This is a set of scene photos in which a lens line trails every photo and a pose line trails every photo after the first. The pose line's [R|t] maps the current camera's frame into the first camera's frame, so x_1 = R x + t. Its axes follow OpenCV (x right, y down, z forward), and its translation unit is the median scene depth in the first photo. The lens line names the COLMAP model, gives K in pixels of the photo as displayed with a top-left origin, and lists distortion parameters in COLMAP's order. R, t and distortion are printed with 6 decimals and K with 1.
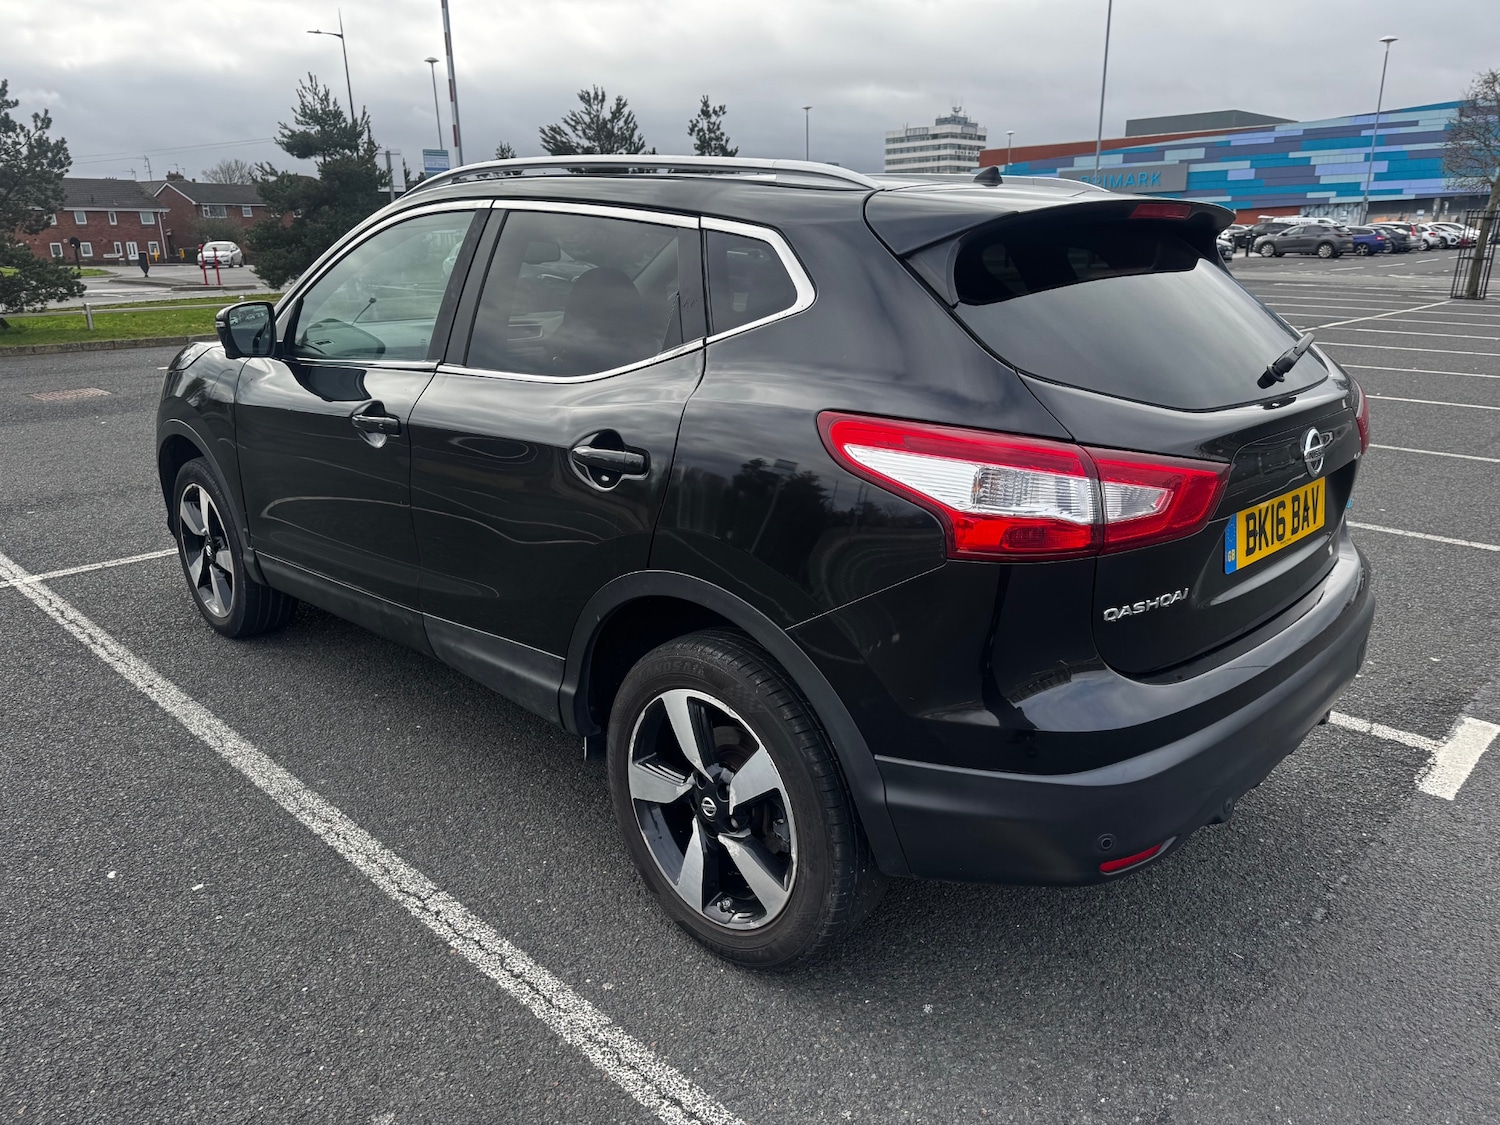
lens RADIAL K [[1087.6, 0, 750.0], [0, 1087.6, 562.5], [0, 0, 1]] dist [-0.001227, -0.007242]
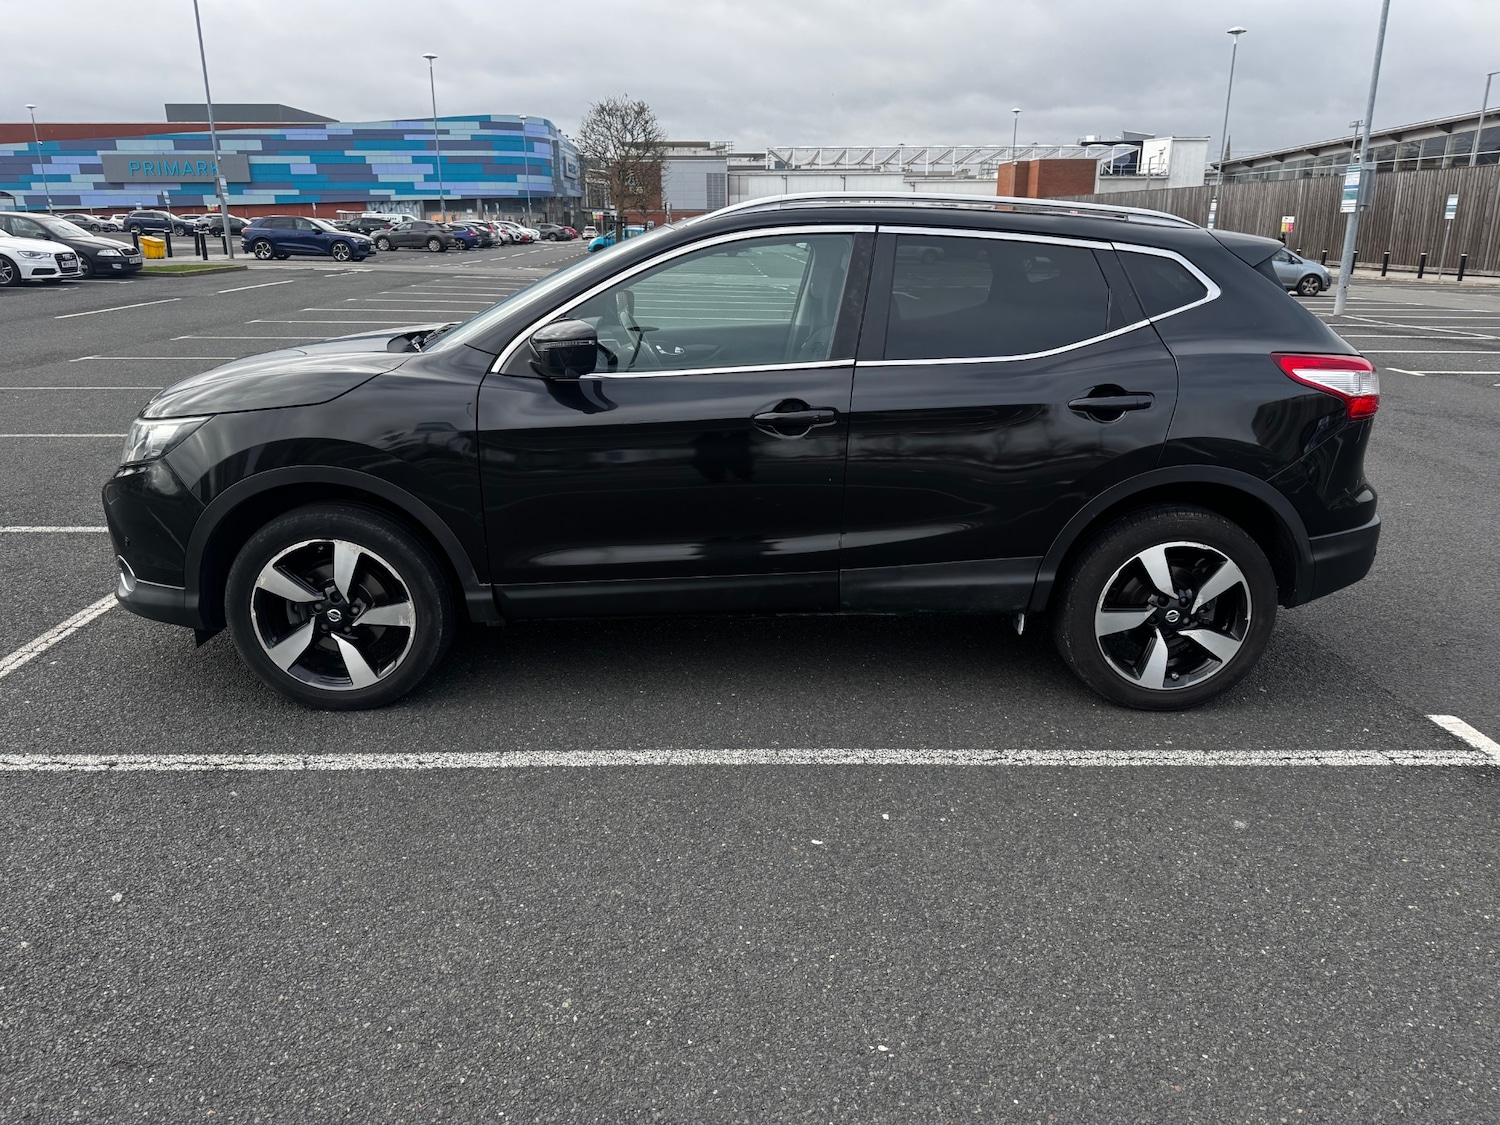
lens RADIAL K [[1043.4, 0, 744.2], [0, 1043.4, 568.8], [0, 0, 1]] dist [0.080517, -0.086161]
pose [[0.691207, -0.210243, 0.691397, -0.862349], [0.196848, 0.975342, 0.099792, -0.067568], [-0.695330, 0.067123, 0.715550, 0.183161]]
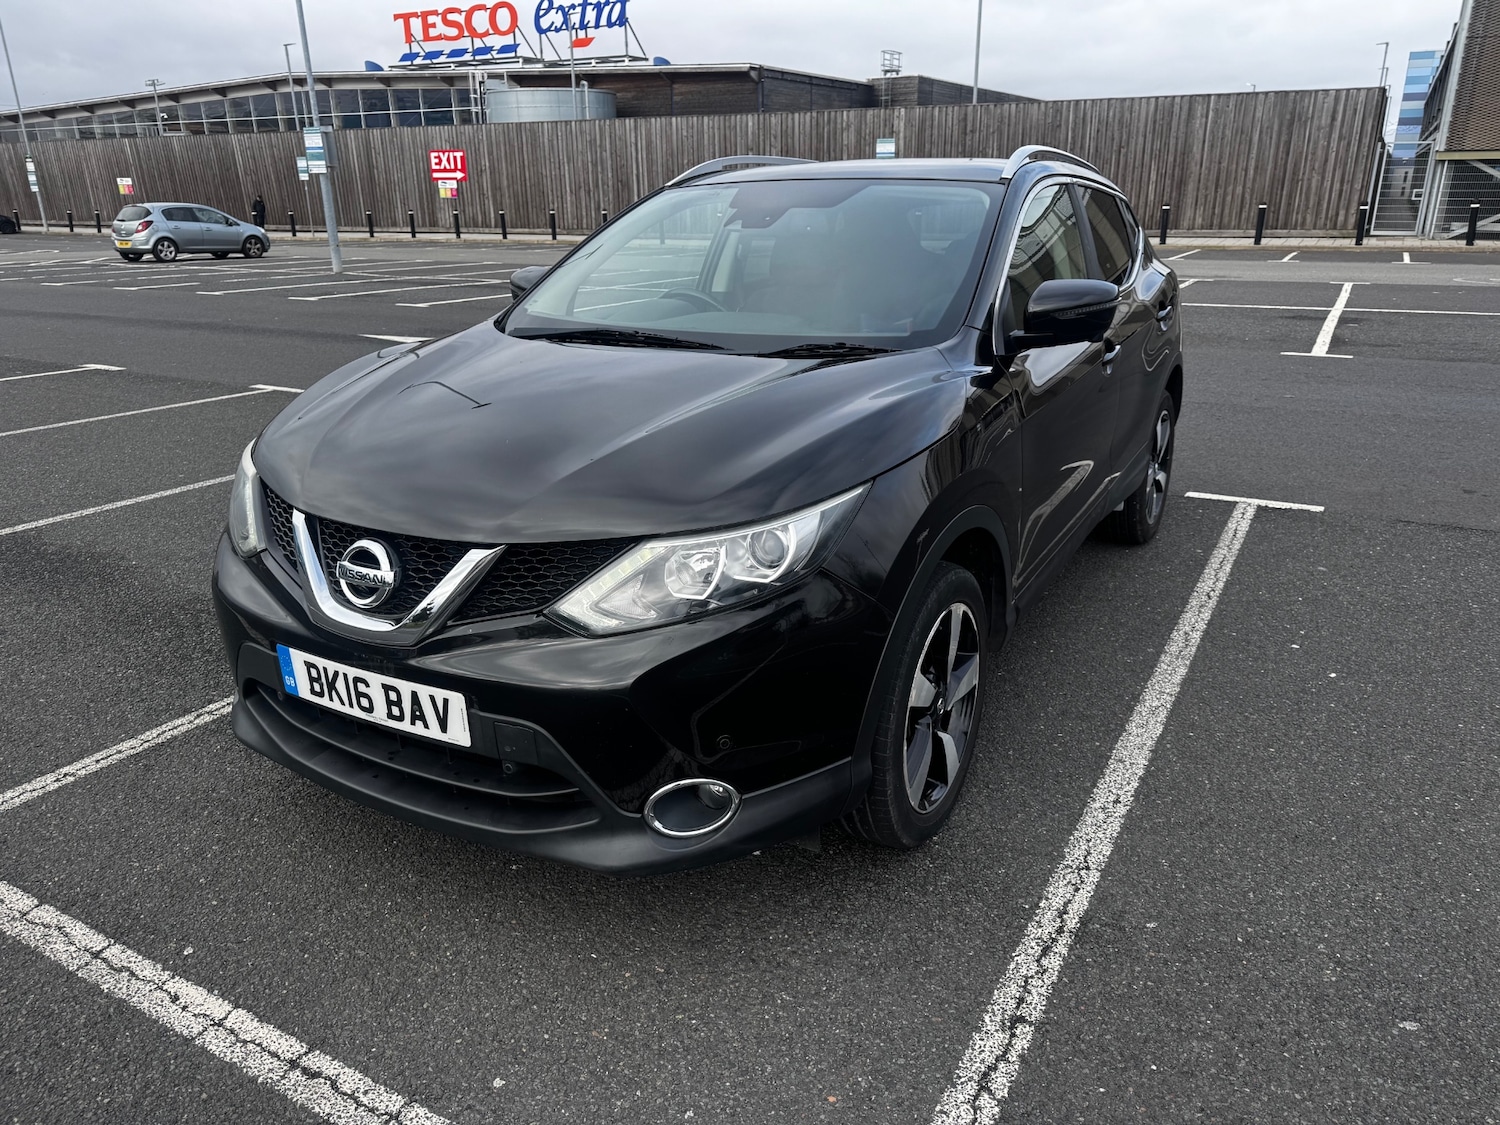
lens RADIAL K [[1069.9, 0, 760.3], [0, 1069.9, 560.9], [0, 0, 1]] dist [0.035494, -0.045146]
pose [[-0.260678, -0.307018, 0.915307, -1.046536], [0.286753, 0.880677, 0.377069, -0.364275], [-0.921857, 0.360761, -0.141535, 1.185458]]
